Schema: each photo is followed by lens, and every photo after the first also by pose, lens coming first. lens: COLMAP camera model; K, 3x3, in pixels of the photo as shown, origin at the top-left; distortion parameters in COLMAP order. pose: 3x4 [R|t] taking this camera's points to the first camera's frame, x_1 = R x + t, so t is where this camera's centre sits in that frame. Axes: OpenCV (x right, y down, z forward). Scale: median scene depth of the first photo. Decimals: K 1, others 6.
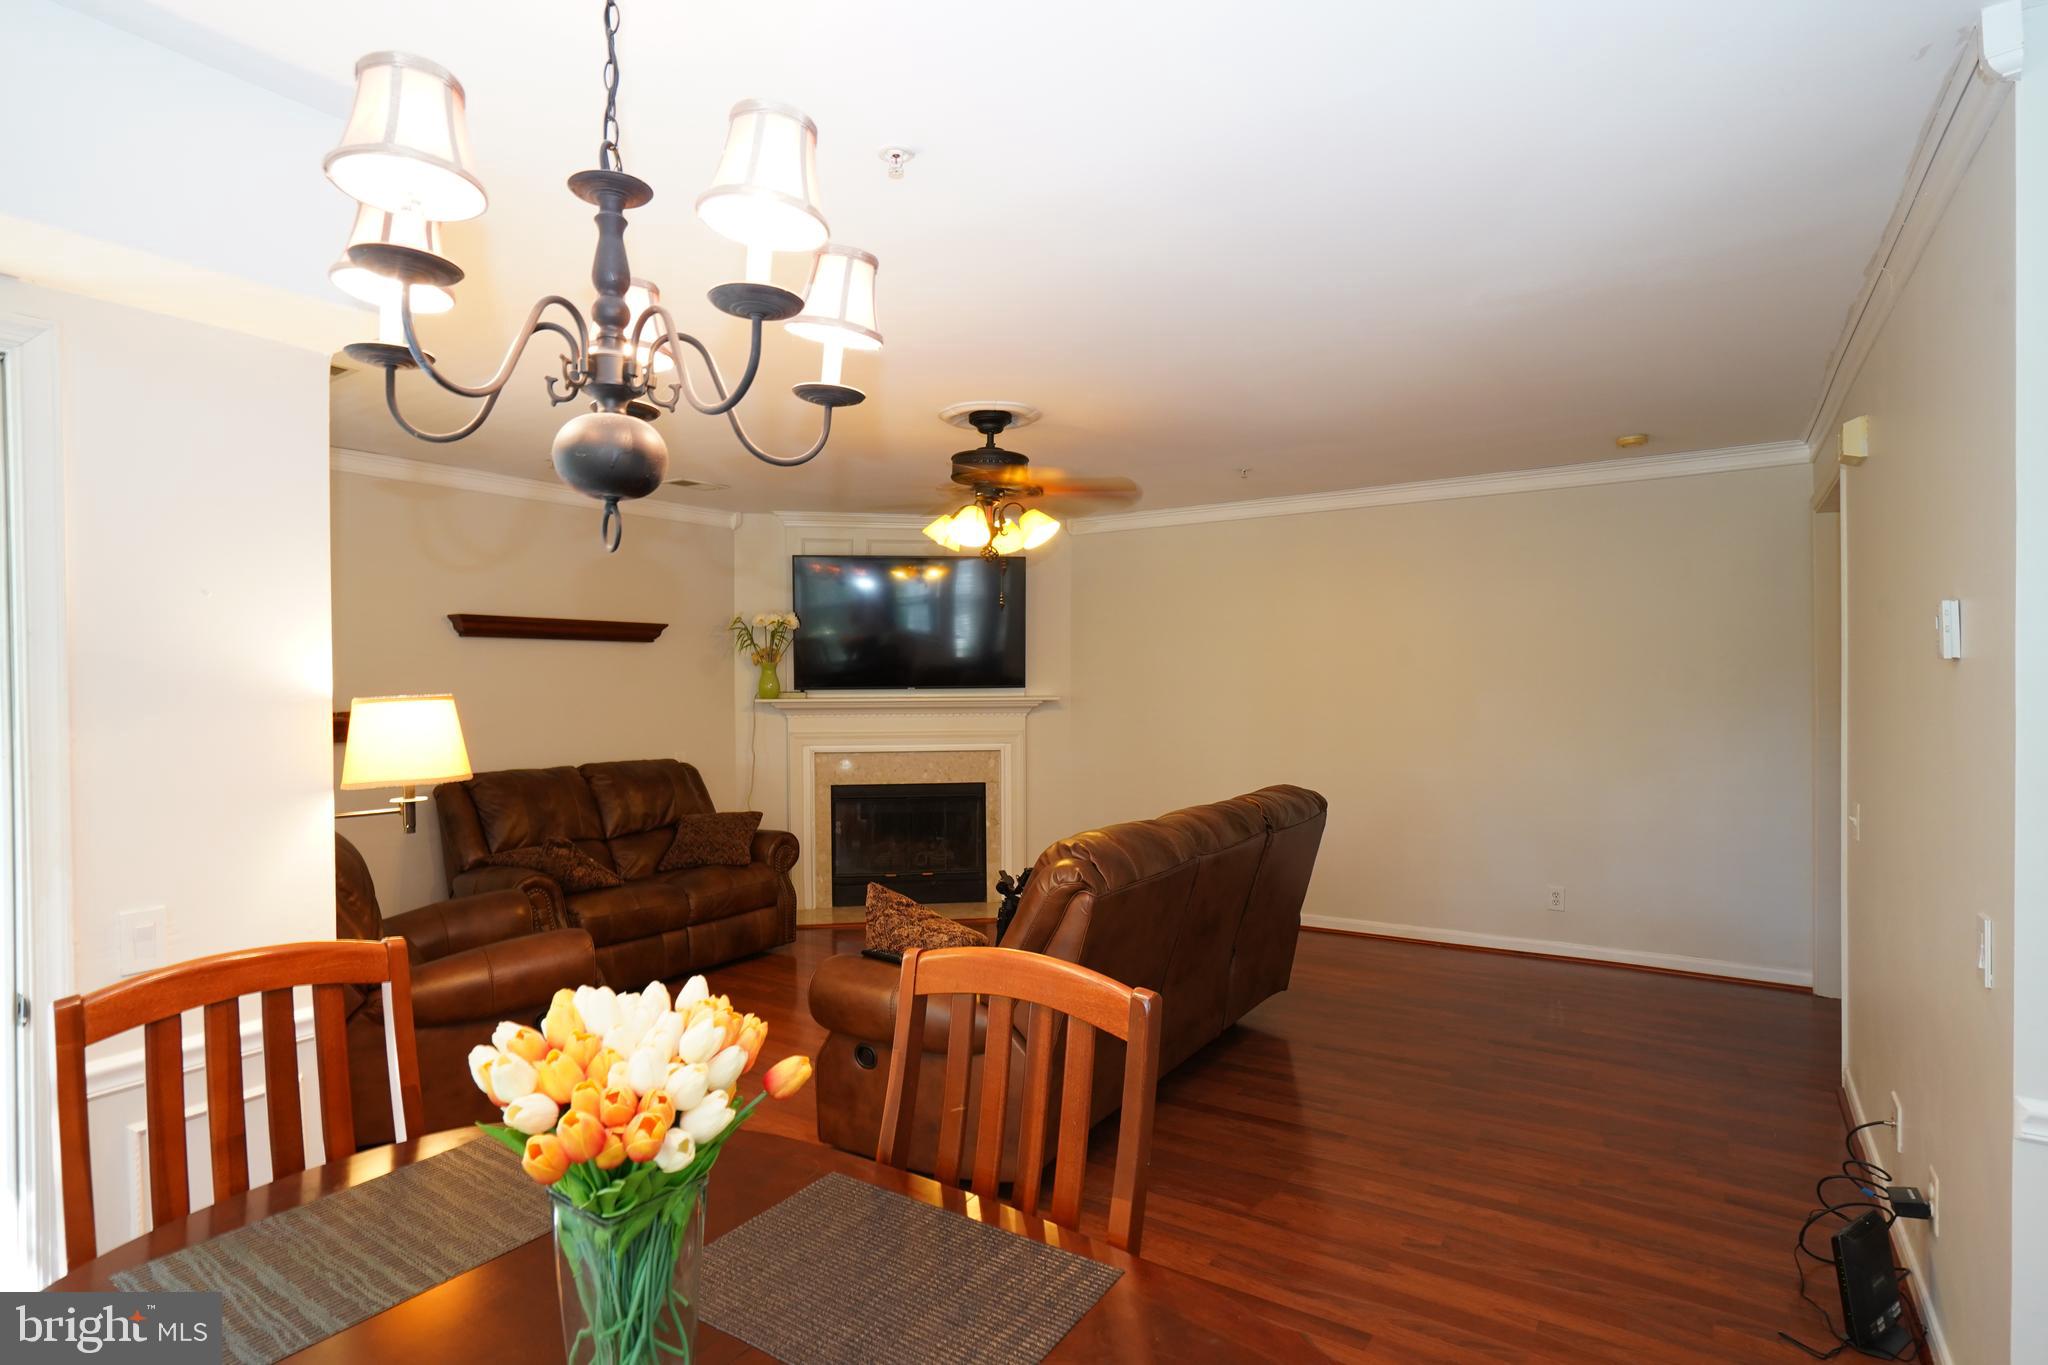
lens RADIAL K [[1052.6, 0, 1024.0], [0, 1052.6, 682.5], [0, 0, 1]] dist [-0.047114, 0.026015]
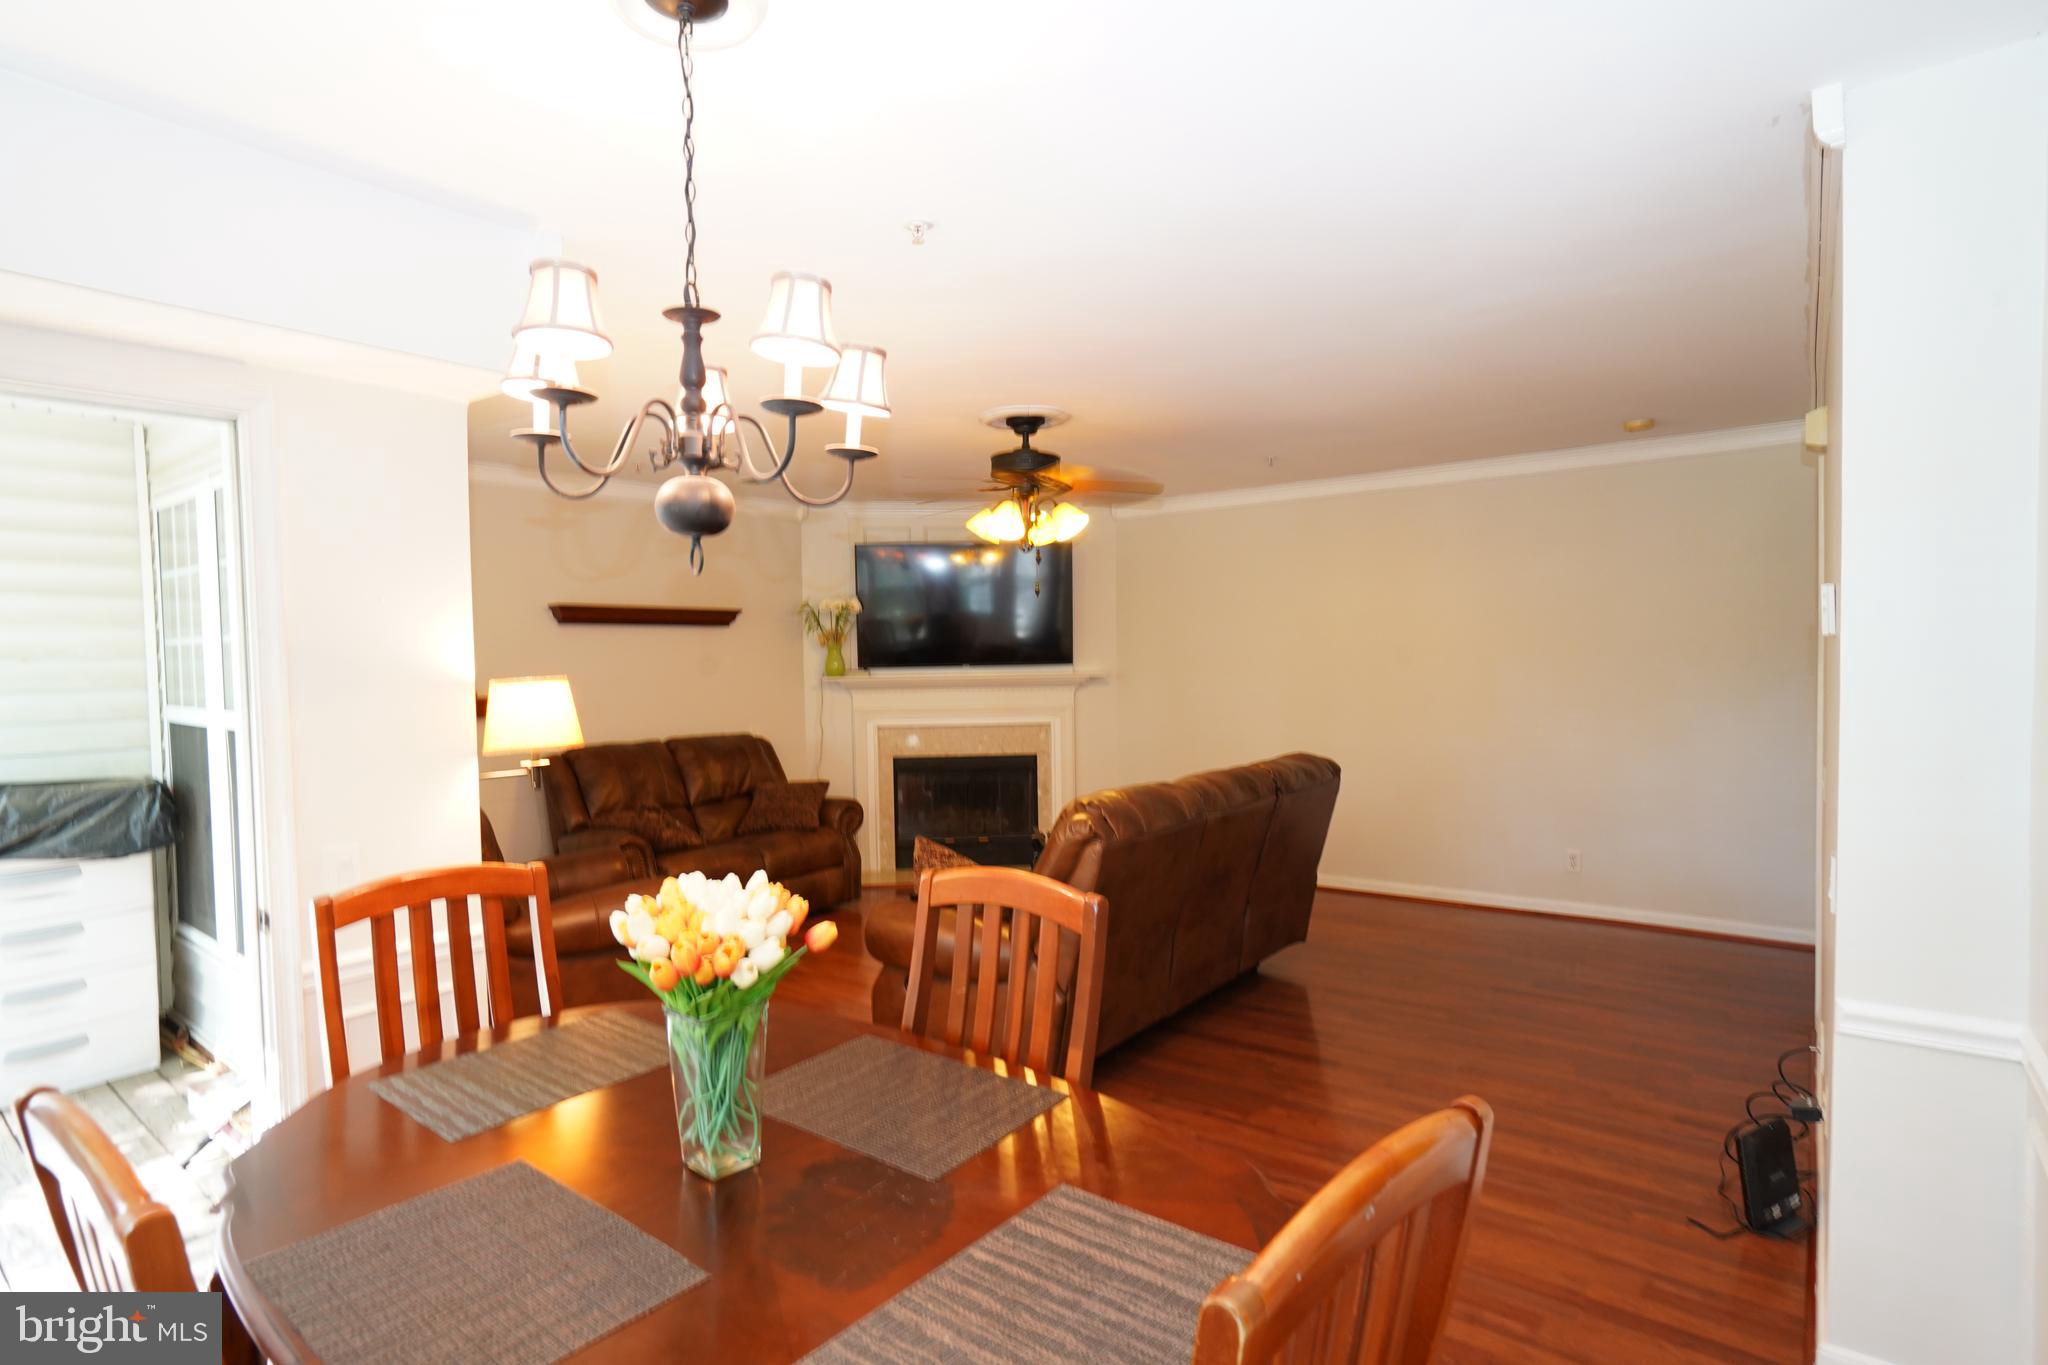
lens RADIAL K [[1043.6, 0, 1017.4], [0, 1043.6, 686.8], [0, 0, 1]] dist [-0.052472, 0.032556]
pose [[0.997430, -0.007440, -0.071265, 0.054835], [0.009323, 0.999615, 0.026126, -0.002432], [0.071043, -0.026724, 0.997115, -0.150031]]
